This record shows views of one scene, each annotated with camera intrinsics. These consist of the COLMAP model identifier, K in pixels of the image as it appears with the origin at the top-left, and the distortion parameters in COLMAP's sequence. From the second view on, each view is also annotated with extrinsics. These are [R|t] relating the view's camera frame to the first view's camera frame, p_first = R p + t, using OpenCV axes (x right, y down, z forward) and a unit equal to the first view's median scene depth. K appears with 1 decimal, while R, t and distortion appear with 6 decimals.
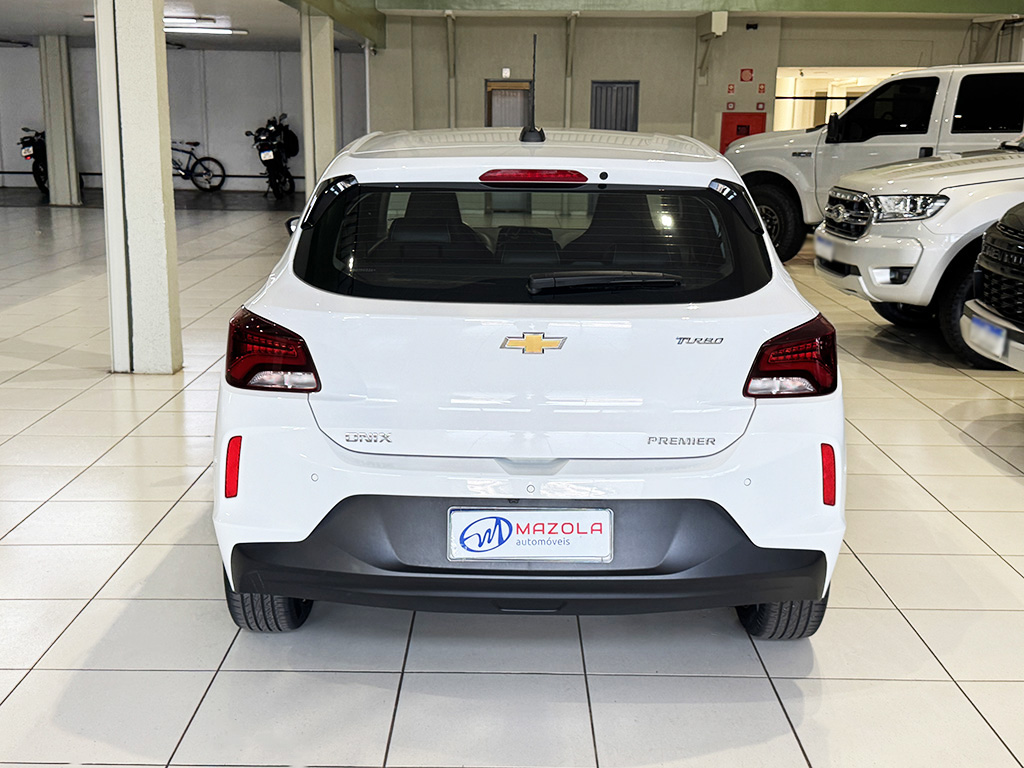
lens RADIAL K [[1229.7, 0, 512.0], [0, 1229.7, 384.0], [0, 0, 1]] dist [0.220495, -0.571283]
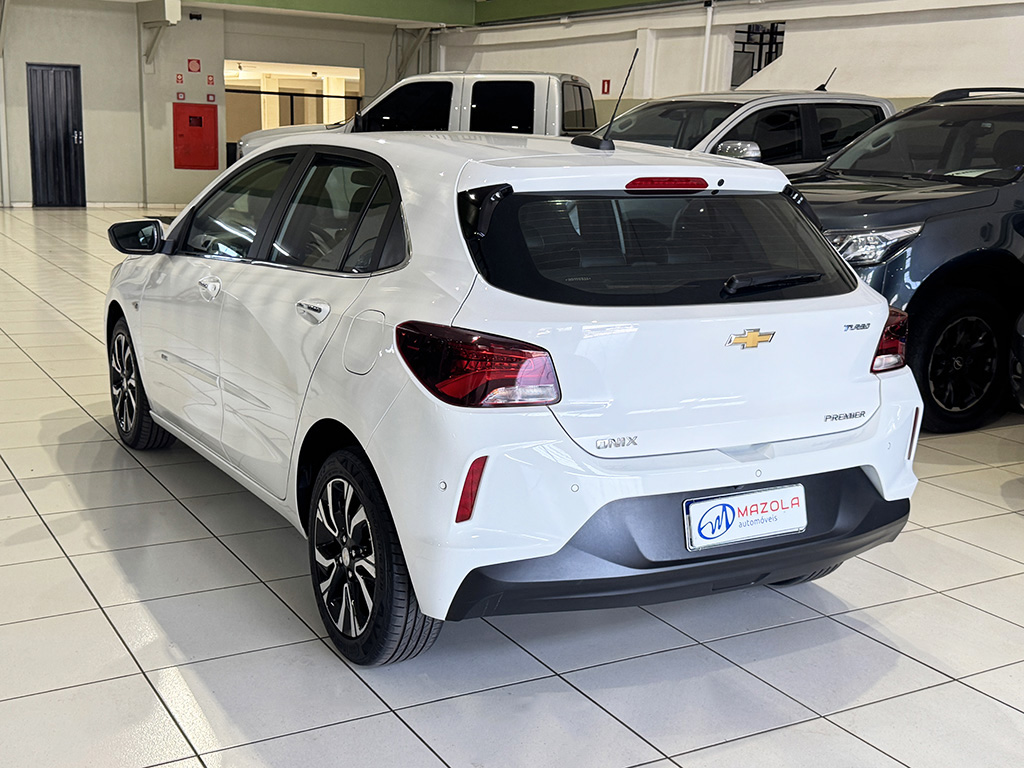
lens RADIAL K [[1229.7, 0, 512.0], [0, 1229.7, 384.0], [0, 0, 1]] dist [0.220495, -0.571283]
pose [[0.863926, -0.084750, 0.496437, -0.640389], [0.080919, 0.996291, 0.029263, -0.038542], [-0.497076, 0.014890, 0.867579, 0.145961]]
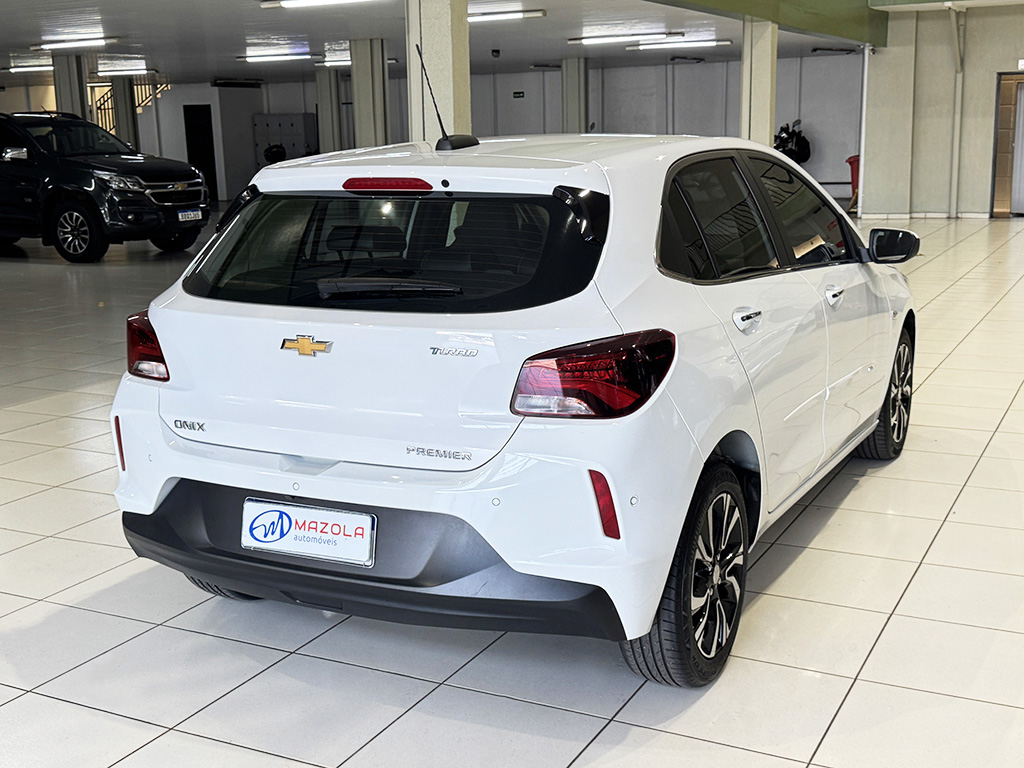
lens RADIAL K [[1229.7, 0, 512.0], [0, 1229.7, 384.0], [0, 0, 1]] dist [0.220495, -0.571283]
pose [[0.887028, 0.061795, -0.457562, 0.585644], [-0.064547, 0.997868, 0.009634, -0.020253], [0.457182, 0.020989, 0.889126, 0.142799]]
